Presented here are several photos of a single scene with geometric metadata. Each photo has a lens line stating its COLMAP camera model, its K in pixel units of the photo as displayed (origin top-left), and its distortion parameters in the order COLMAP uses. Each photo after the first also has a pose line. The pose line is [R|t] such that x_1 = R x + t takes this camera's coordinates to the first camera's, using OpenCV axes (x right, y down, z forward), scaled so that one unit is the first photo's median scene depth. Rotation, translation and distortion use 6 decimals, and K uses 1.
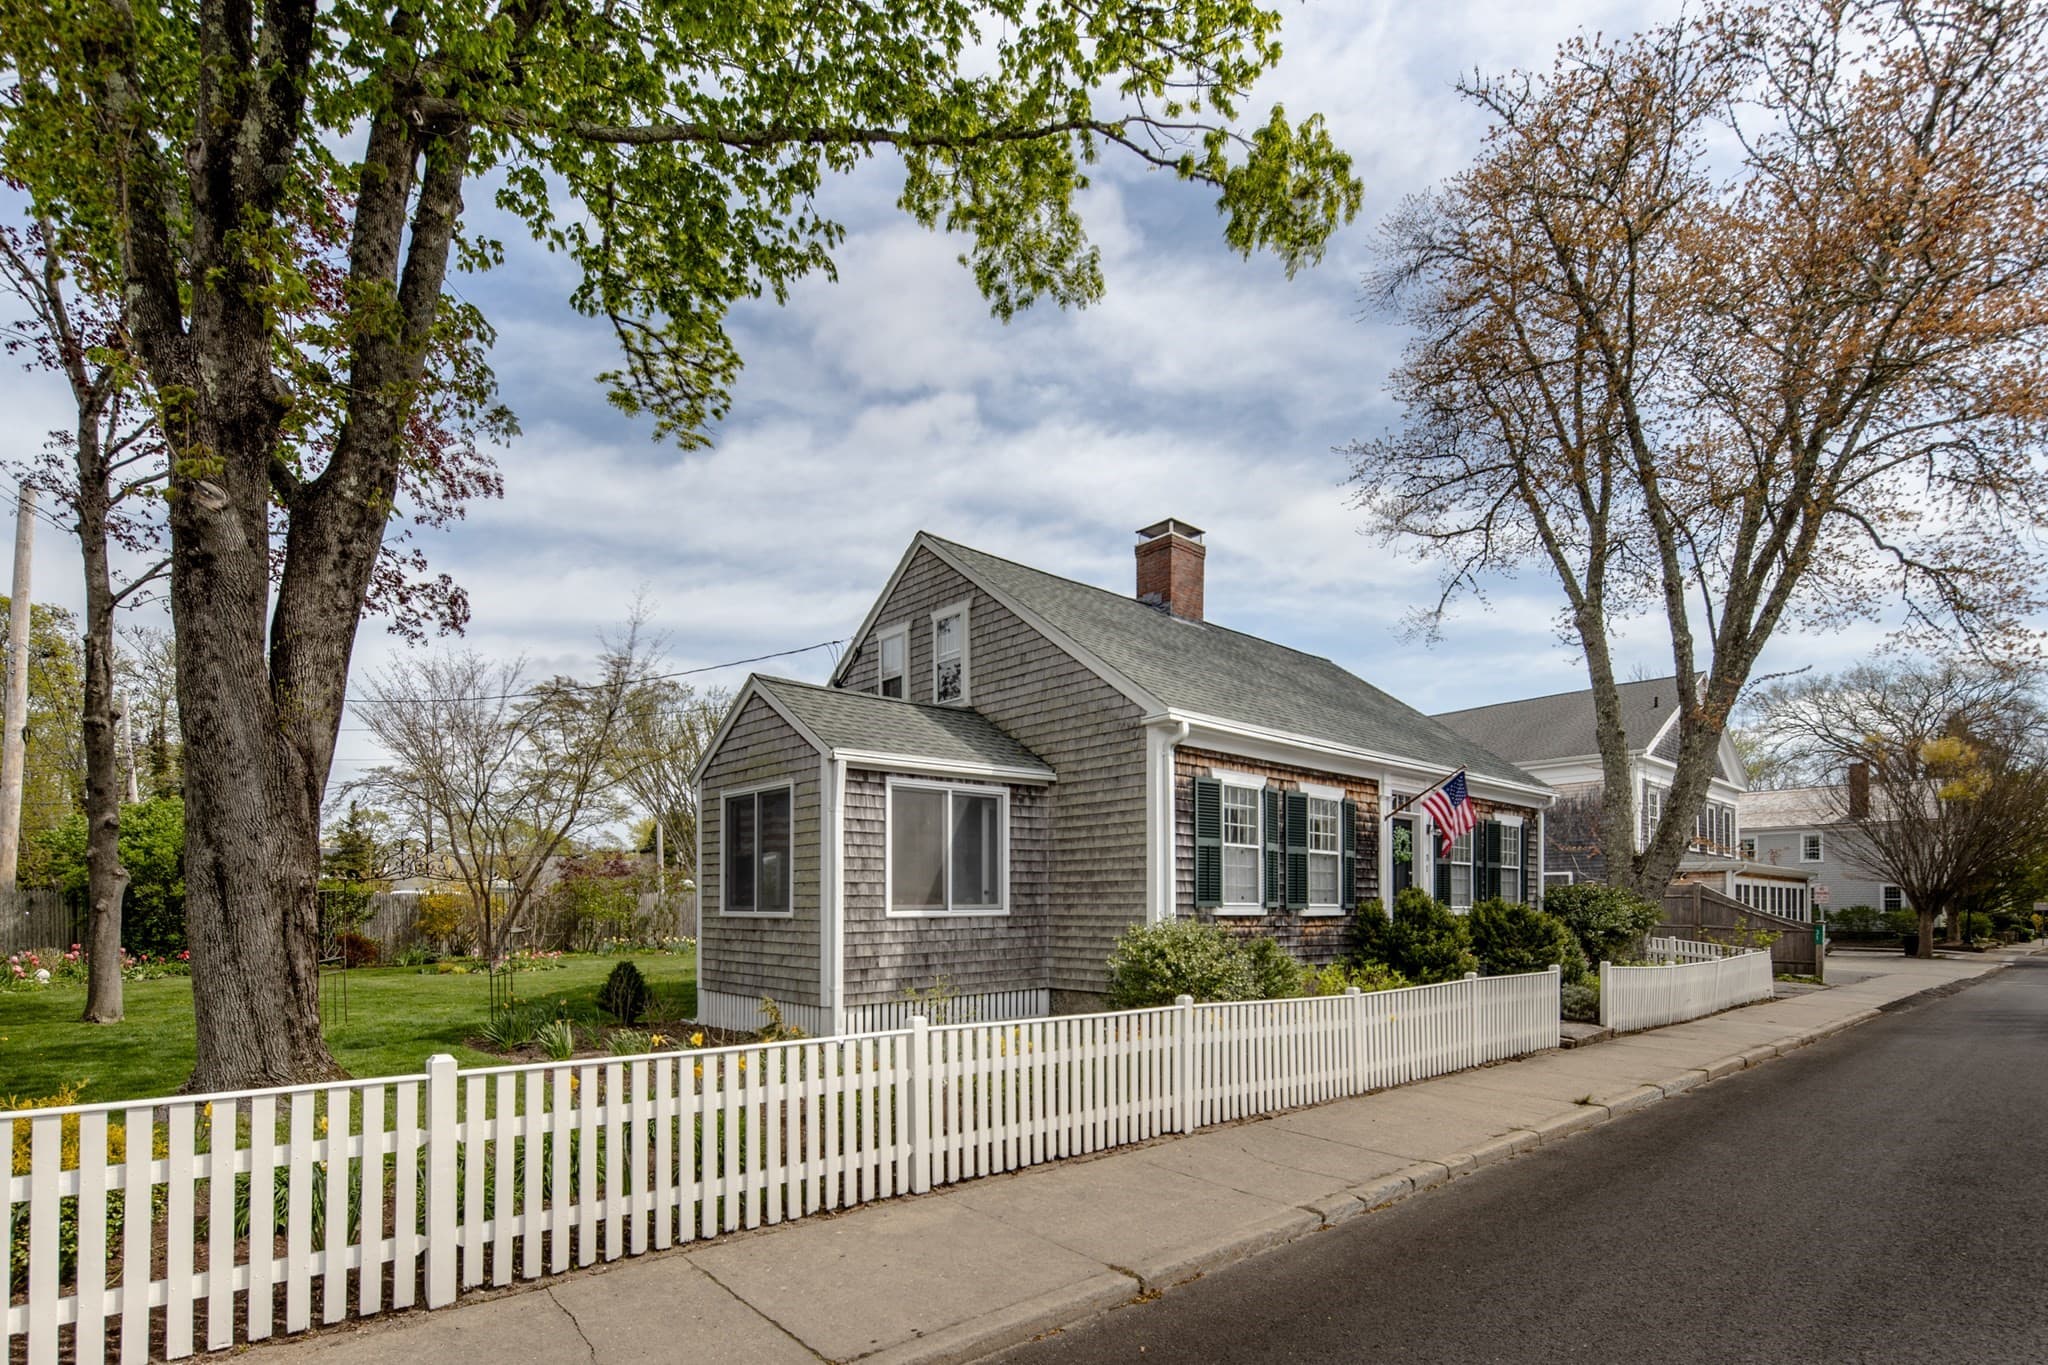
lens RADIAL K [[986.3, 0, 1022.8], [0, 986.3, 901.7], [0, 0, 1]] dist [0.006155, -0.002383]
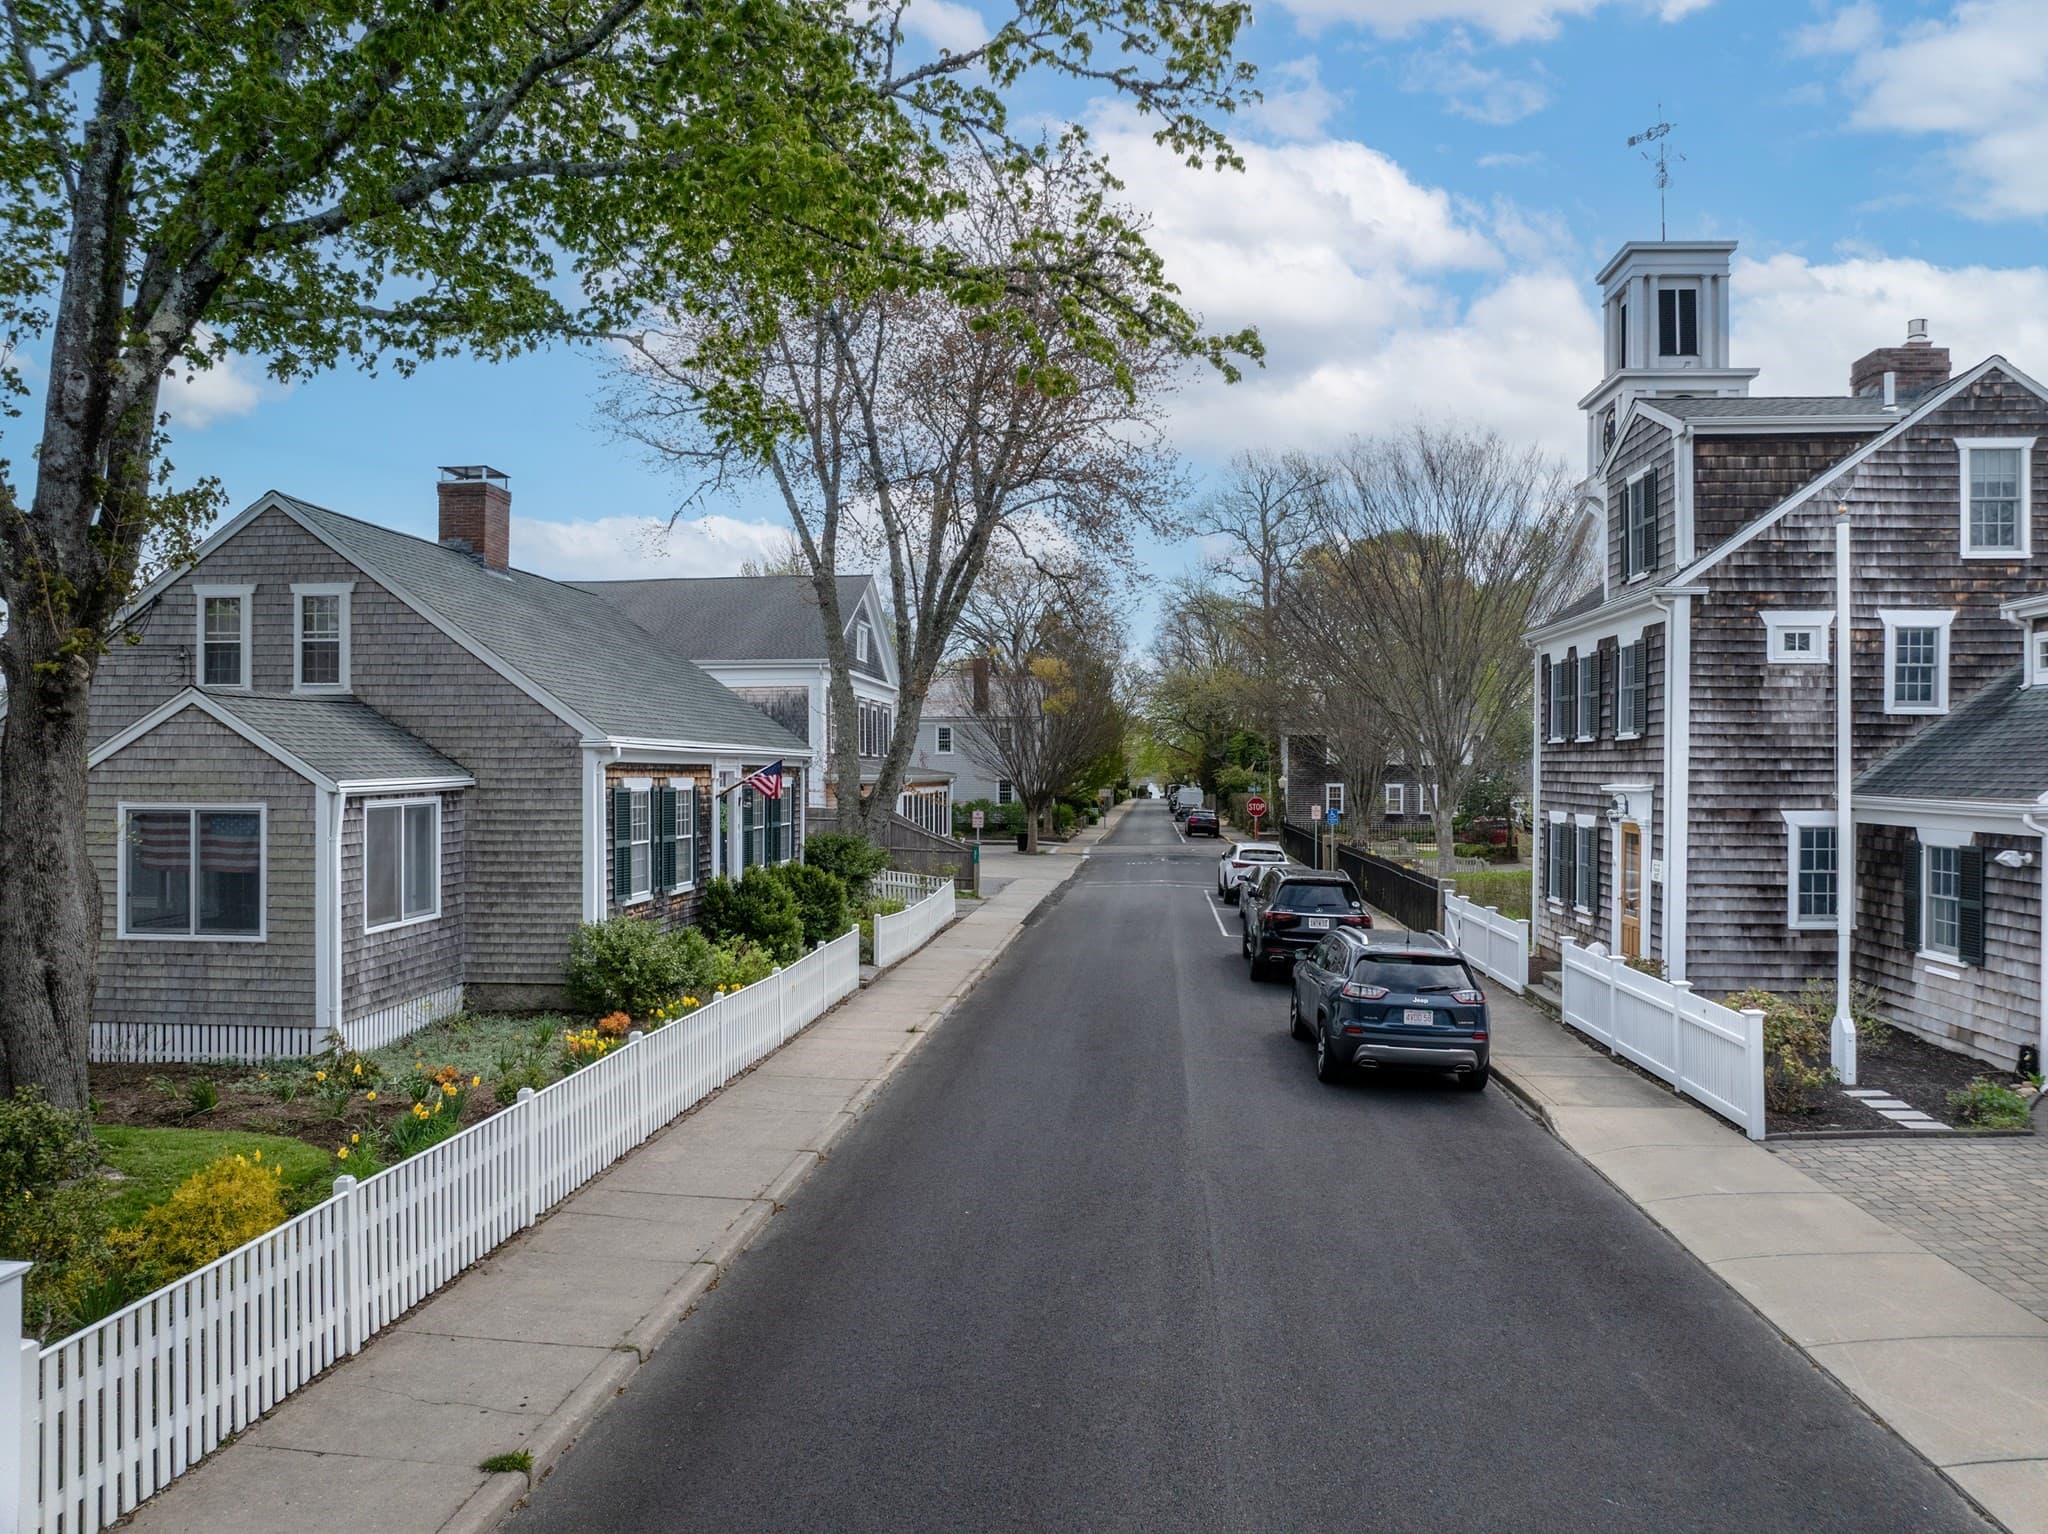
lens RADIAL K [[1437.2, 0, 1022.6], [0, 1437.2, 755.2], [0, 0, 1]] dist [-0.032155, -0.006676]
pose [[0.733792, 0.005312, 0.679354, -0.571378], [-0.003013, 0.999985, -0.004565, -0.148513], [-0.679368, 0.001303, 0.733797, -0.512207]]
